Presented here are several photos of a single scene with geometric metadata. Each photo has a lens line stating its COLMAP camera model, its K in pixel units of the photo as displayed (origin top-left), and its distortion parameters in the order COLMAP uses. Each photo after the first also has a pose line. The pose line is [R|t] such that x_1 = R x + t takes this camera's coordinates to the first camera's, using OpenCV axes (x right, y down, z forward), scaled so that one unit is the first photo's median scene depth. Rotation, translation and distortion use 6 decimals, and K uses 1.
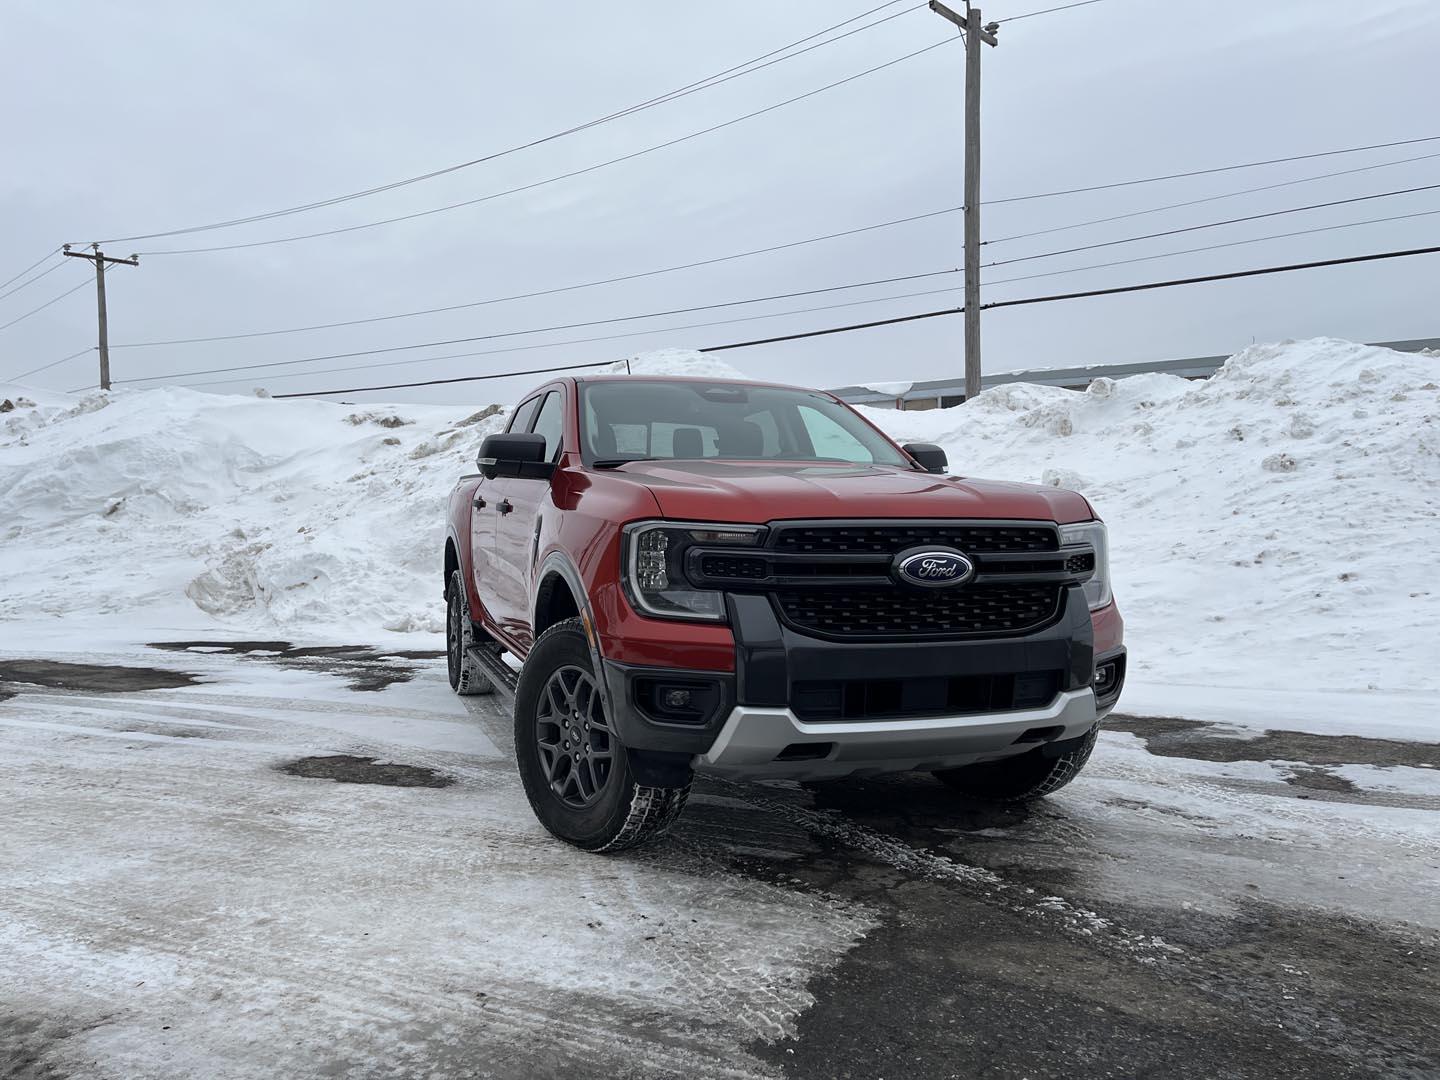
lens RADIAL K [[1086.3, 0, 717.9], [0, 1086.3, 537.5], [0, 0, 1]] dist [0.072952, -0.093374]
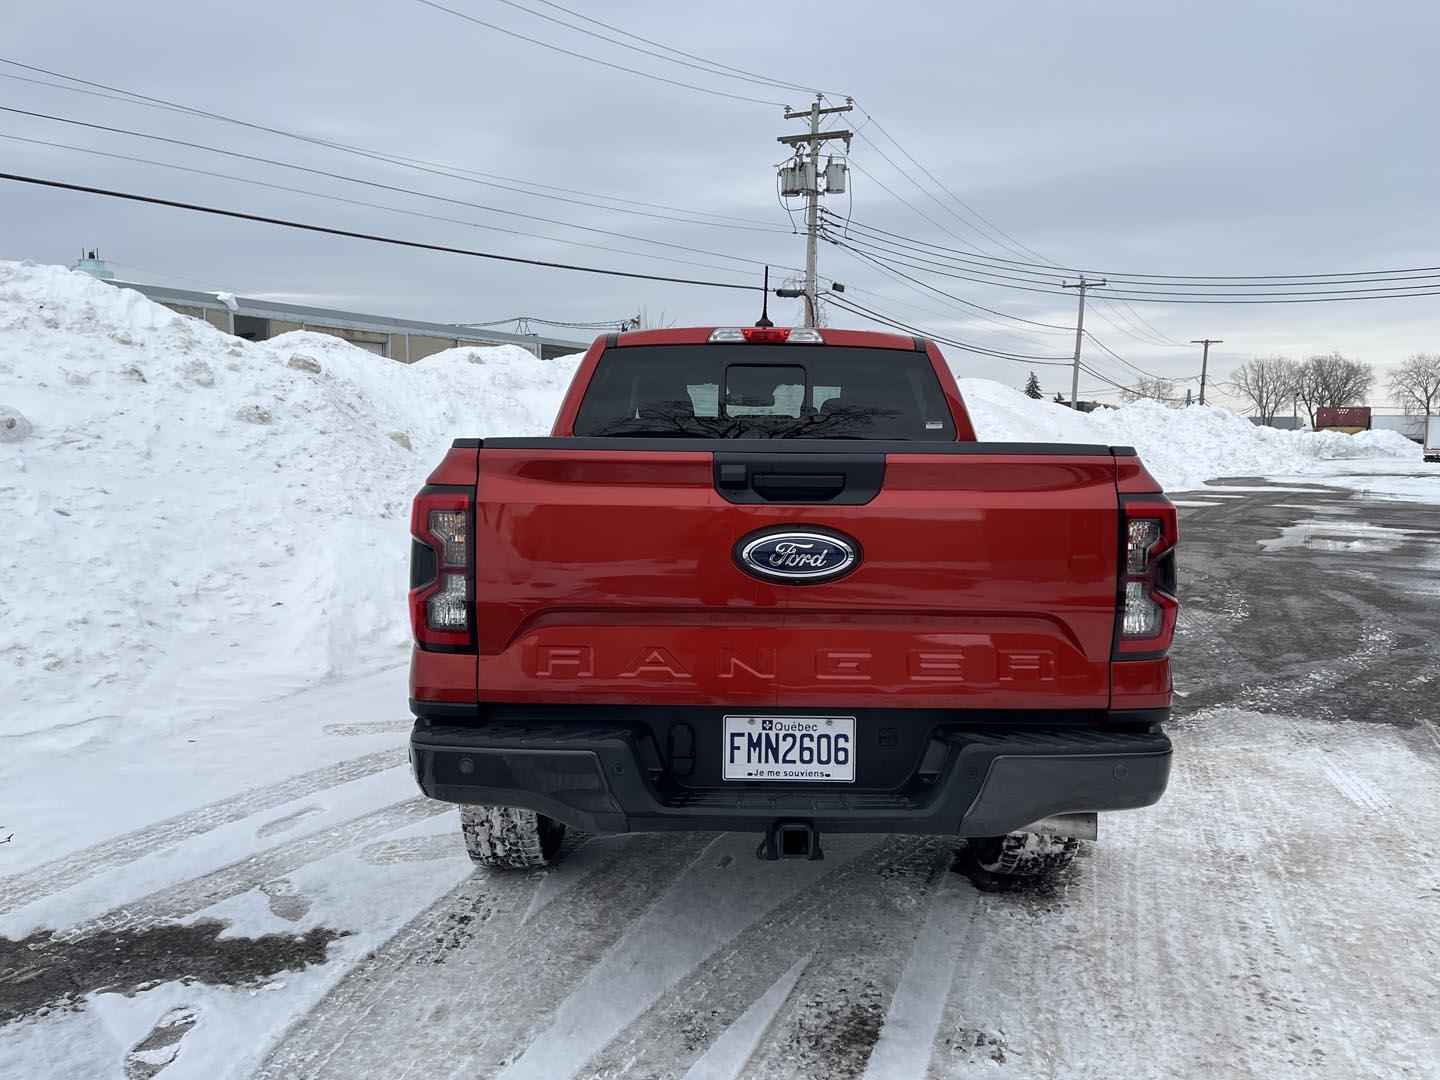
lens RADIAL K [[1086.3, 0, 730.3], [0, 1086.3, 541.2], [0, 0, 1]] dist [0.072952, -0.093374]
pose [[-0.060703, -0.088192, 0.994252, -0.973963], [0.004543, 0.996054, 0.088629, -0.071661], [-0.998146, 0.009897, -0.060063, 1.139090]]
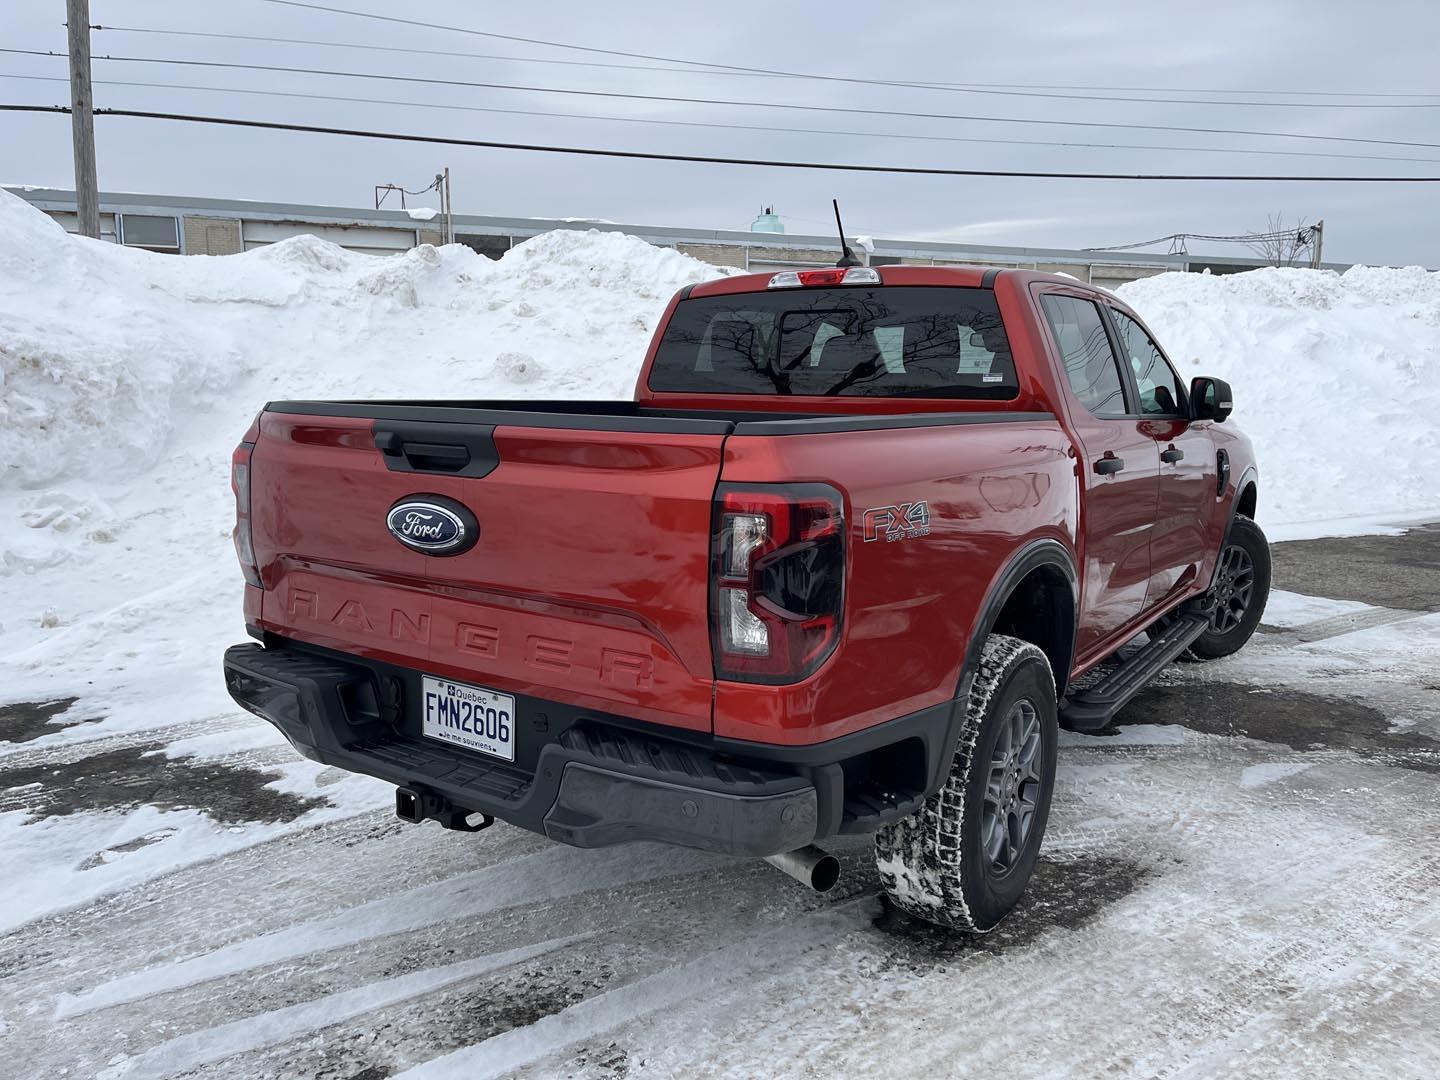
lens RADIAL K [[1086.3, 0, 713.1], [0, 1086.3, 545.3], [0, 0, 1]] dist [0.072952, -0.093374]
pose [[0.522164, -0.132401, 0.842505, -0.846740], [0.005617, 0.988388, 0.151846, -0.085551], [-0.852827, -0.074556, 0.516844, 0.750718]]
